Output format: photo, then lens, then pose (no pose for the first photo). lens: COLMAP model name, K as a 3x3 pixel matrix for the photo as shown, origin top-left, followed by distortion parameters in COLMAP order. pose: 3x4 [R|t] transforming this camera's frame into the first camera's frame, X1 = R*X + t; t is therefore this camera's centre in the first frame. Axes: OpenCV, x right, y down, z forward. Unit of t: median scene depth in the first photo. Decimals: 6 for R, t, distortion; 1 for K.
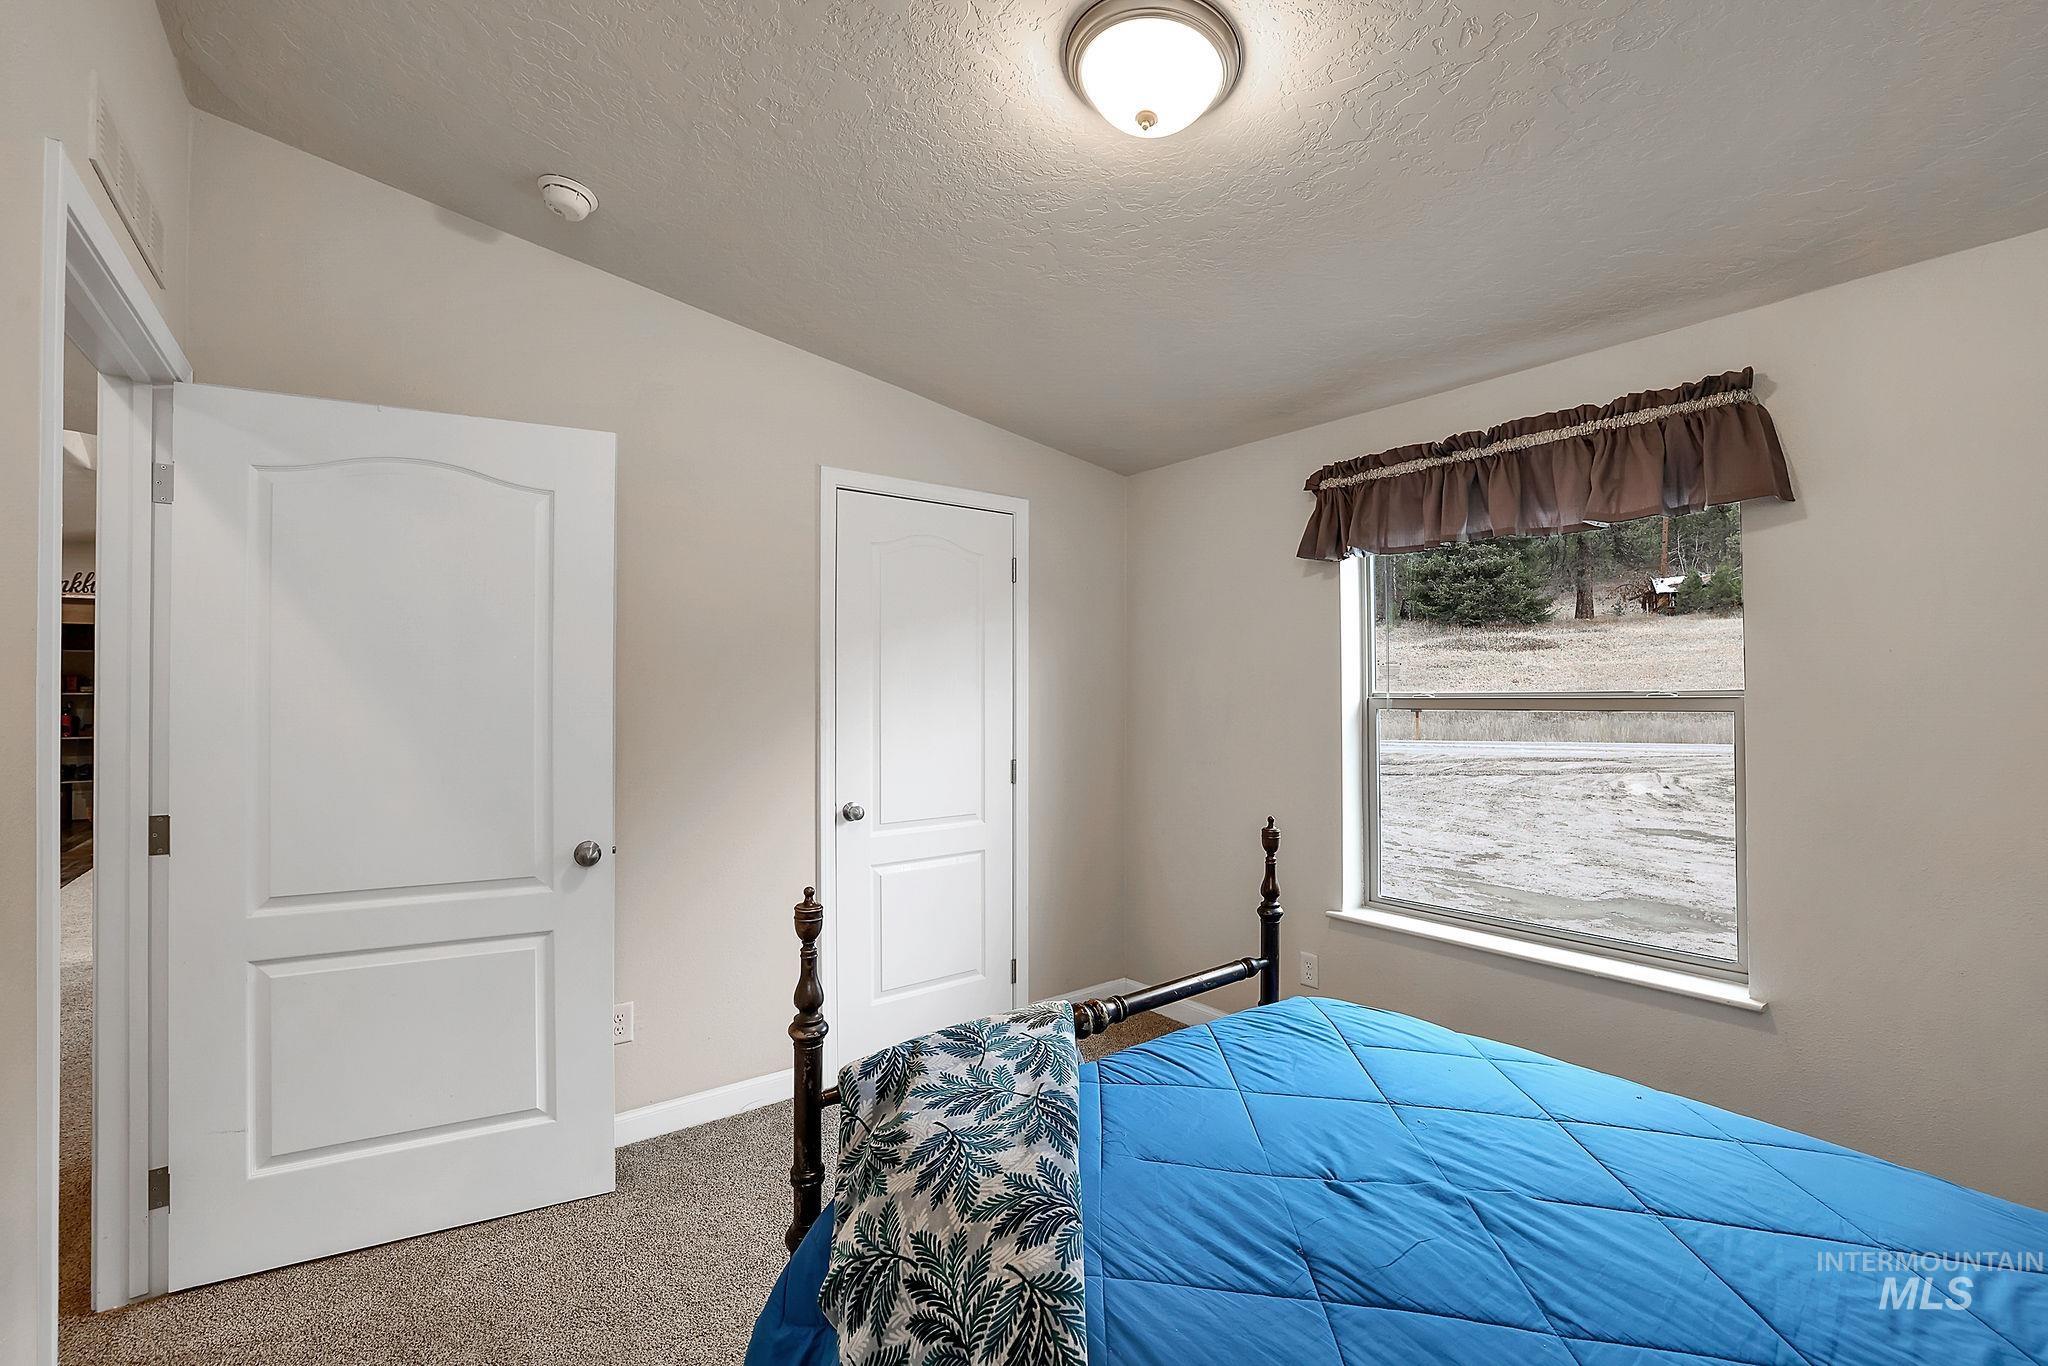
lens RADIAL K [[890.9, 0, 1026.0], [0, 890.9, 678.9], [0, 0, 1]] dist [-0.050554, 0.019191]
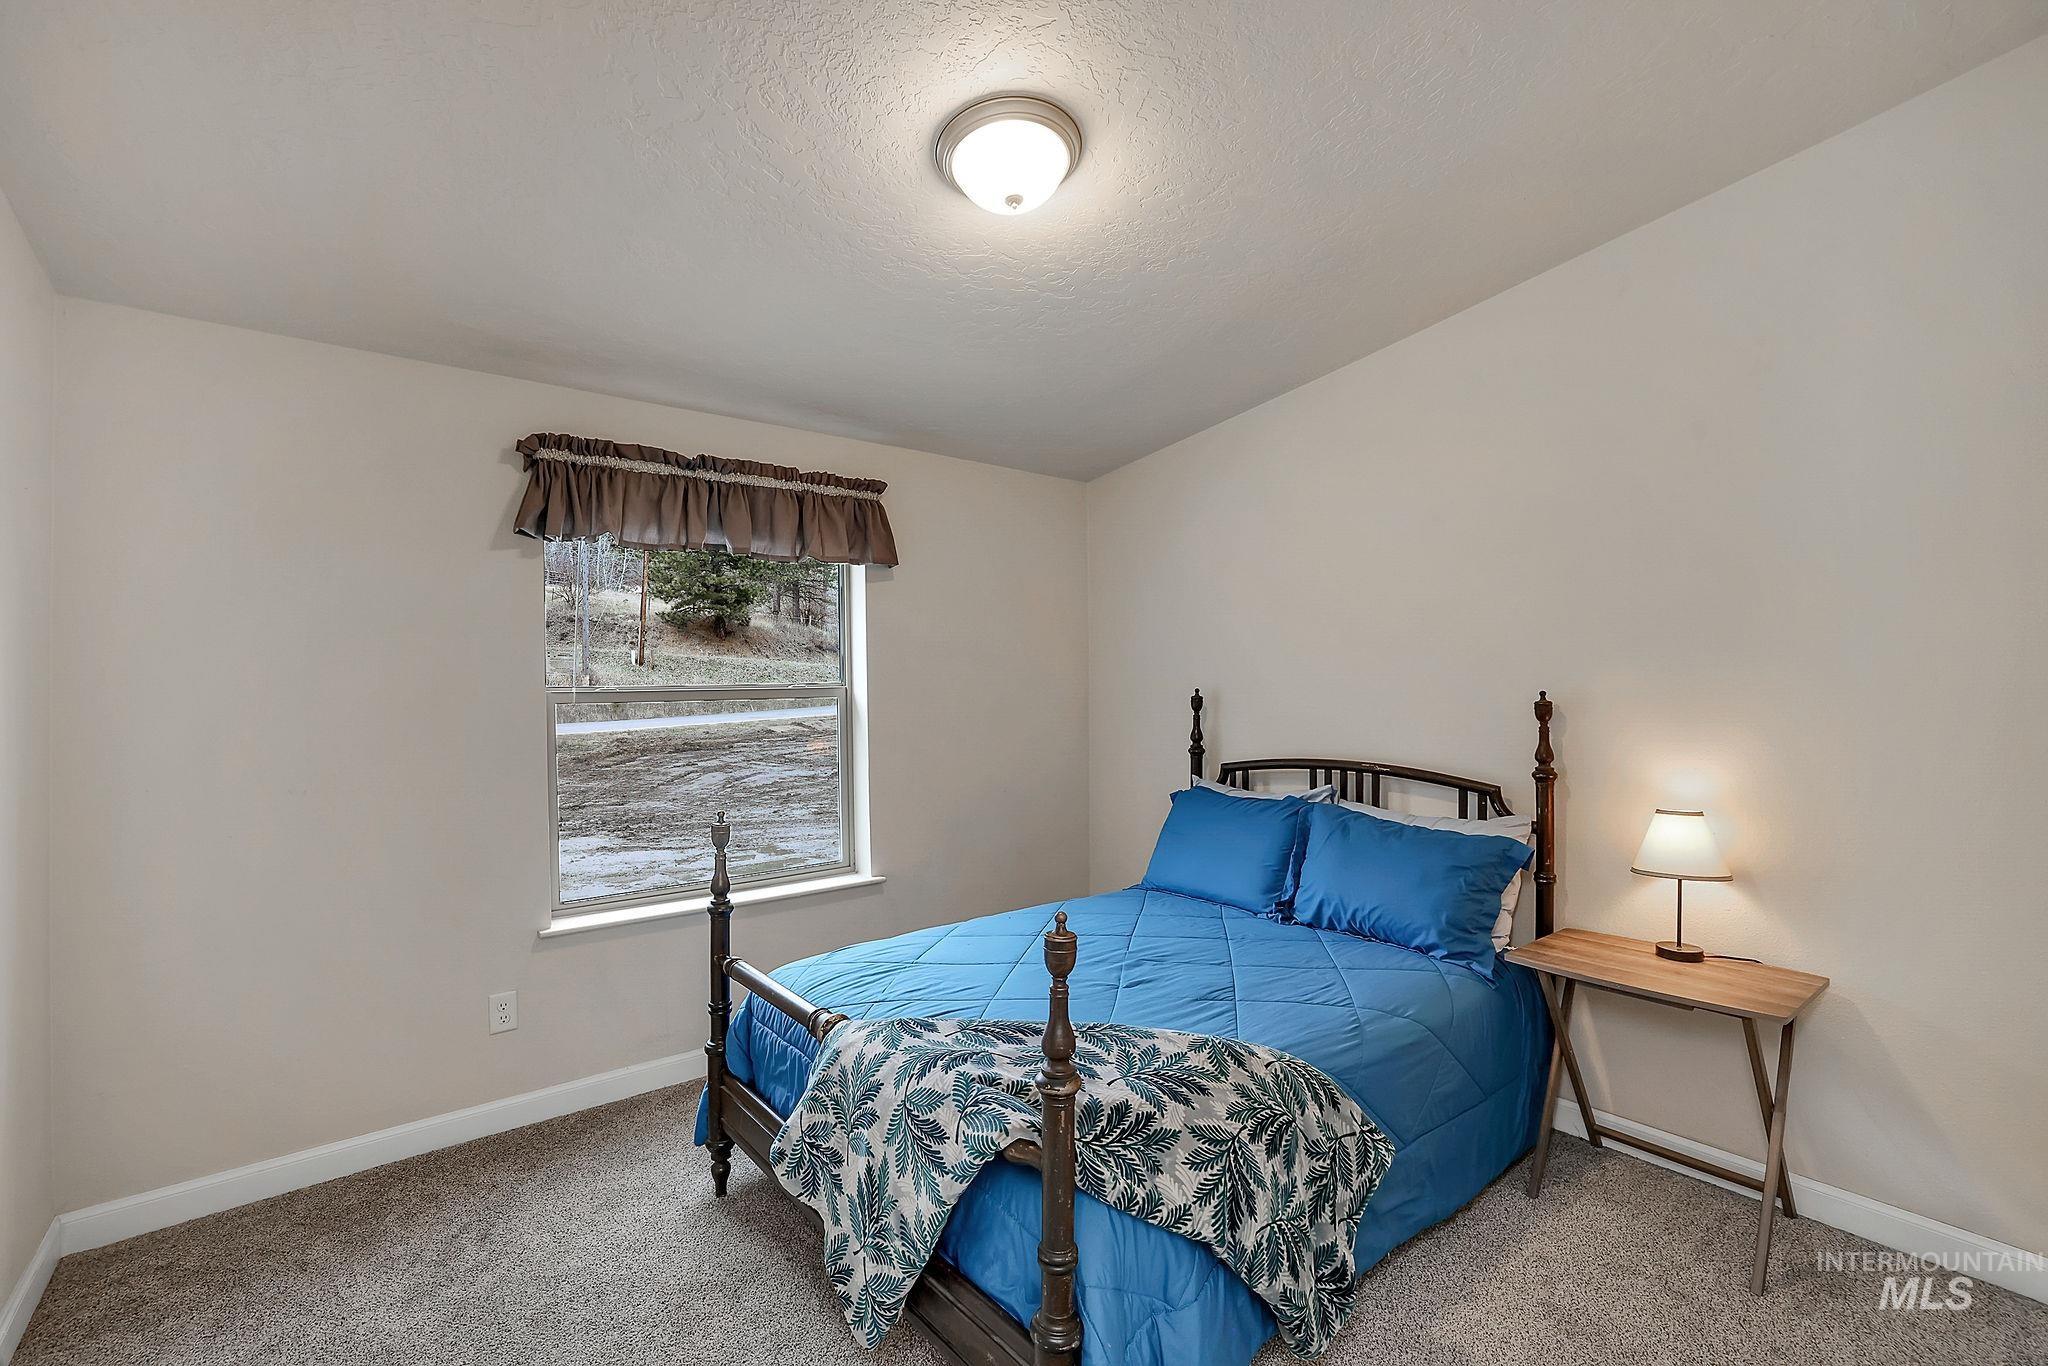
lens RADIAL K [[890.9, 0, 1026.0], [0, 890.9, 678.9], [0, 0, 1]] dist [-0.050554, 0.019191]
pose [[-0.039930, 0.004492, 0.999192, -0.800567], [-0.005778, 0.999972, -0.004726, 0.012183], [-0.999186, -0.005962, -0.039903, 0.783954]]
